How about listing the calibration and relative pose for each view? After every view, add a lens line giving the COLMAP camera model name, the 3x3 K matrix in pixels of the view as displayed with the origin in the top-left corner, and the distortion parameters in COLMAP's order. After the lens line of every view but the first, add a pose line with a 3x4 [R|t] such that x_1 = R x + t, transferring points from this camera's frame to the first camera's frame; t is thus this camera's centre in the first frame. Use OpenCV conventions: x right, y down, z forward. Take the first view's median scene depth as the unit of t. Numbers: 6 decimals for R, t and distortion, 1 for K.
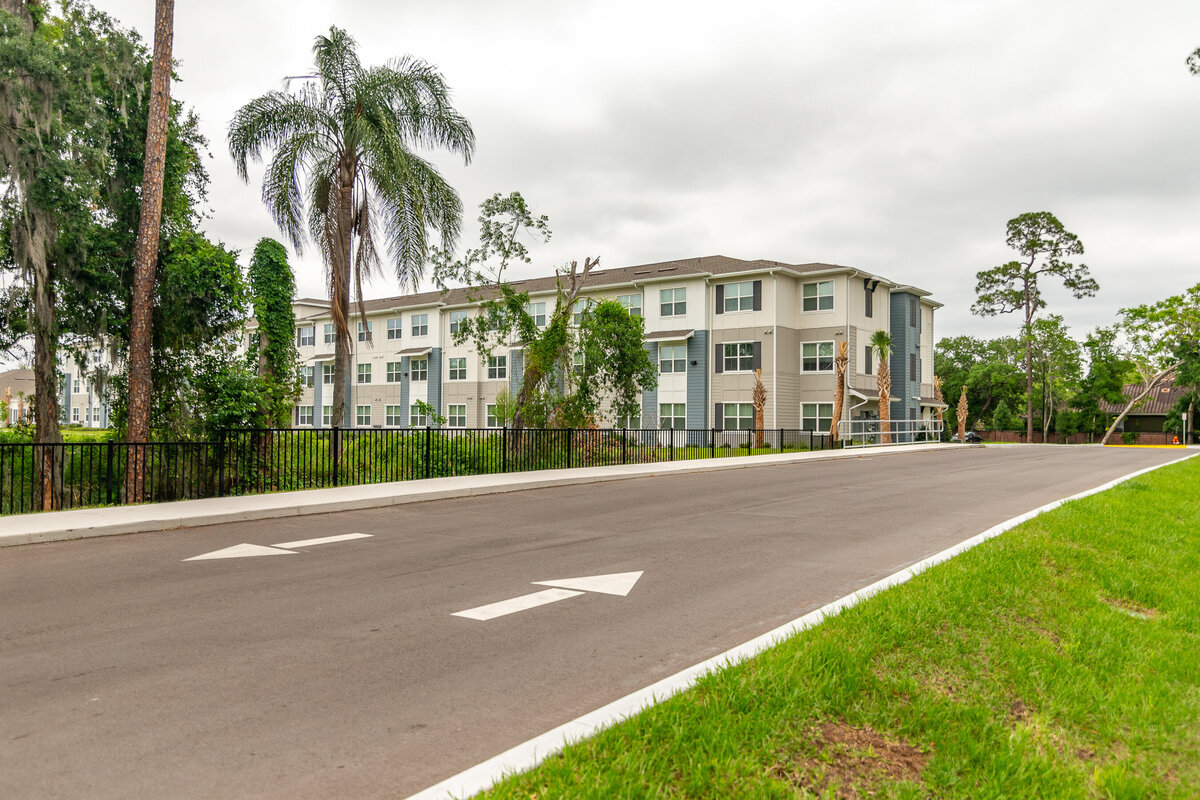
lens RADIAL K [[877.4, 0, 599.1], [0, 877.4, 398.1], [0, 0, 1]] dist [0.005815, 0.001200]
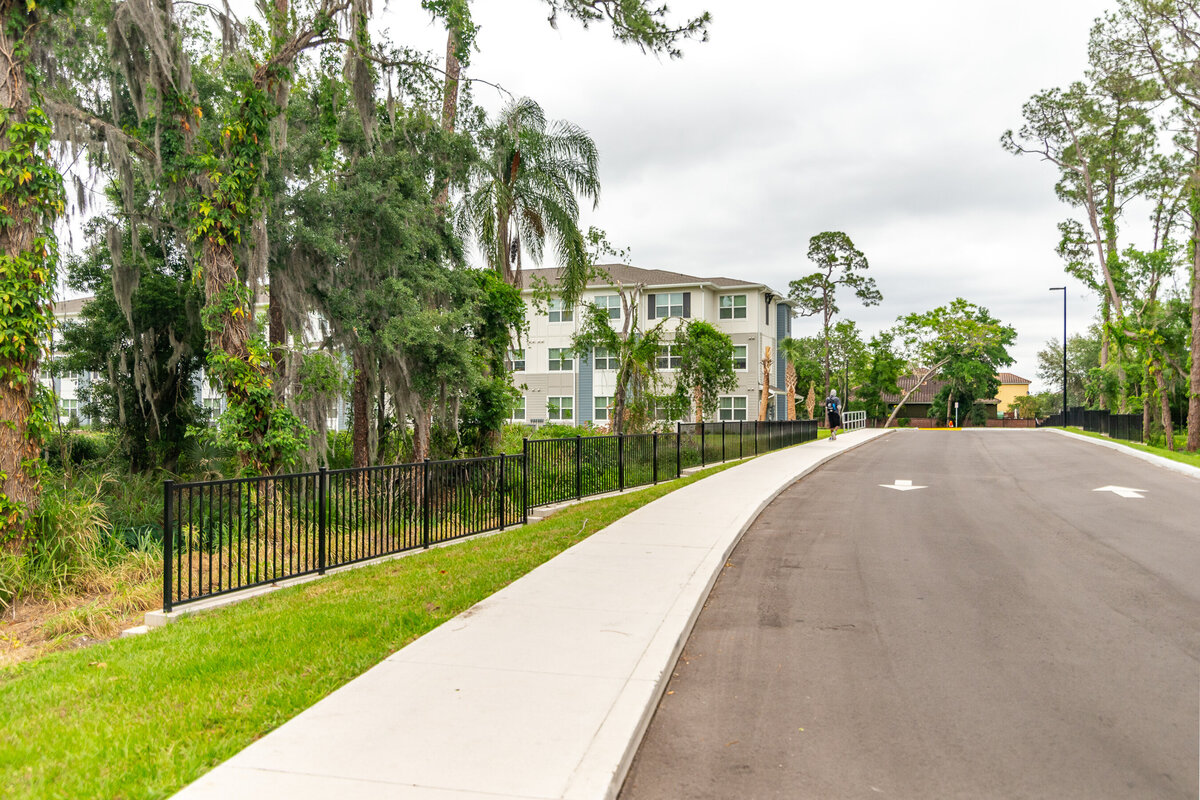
lens RADIAL K [[921.0, 0, 601.6], [0, 921.0, 402.7], [0, 0, 1]] dist [-0.036977, -0.001337]
pose [[0.954495, -0.009642, 0.298071, -0.170976], [0.005577, 0.999880, 0.014483, -0.002676], [-0.298175, -0.012162, 0.954434, -0.083074]]
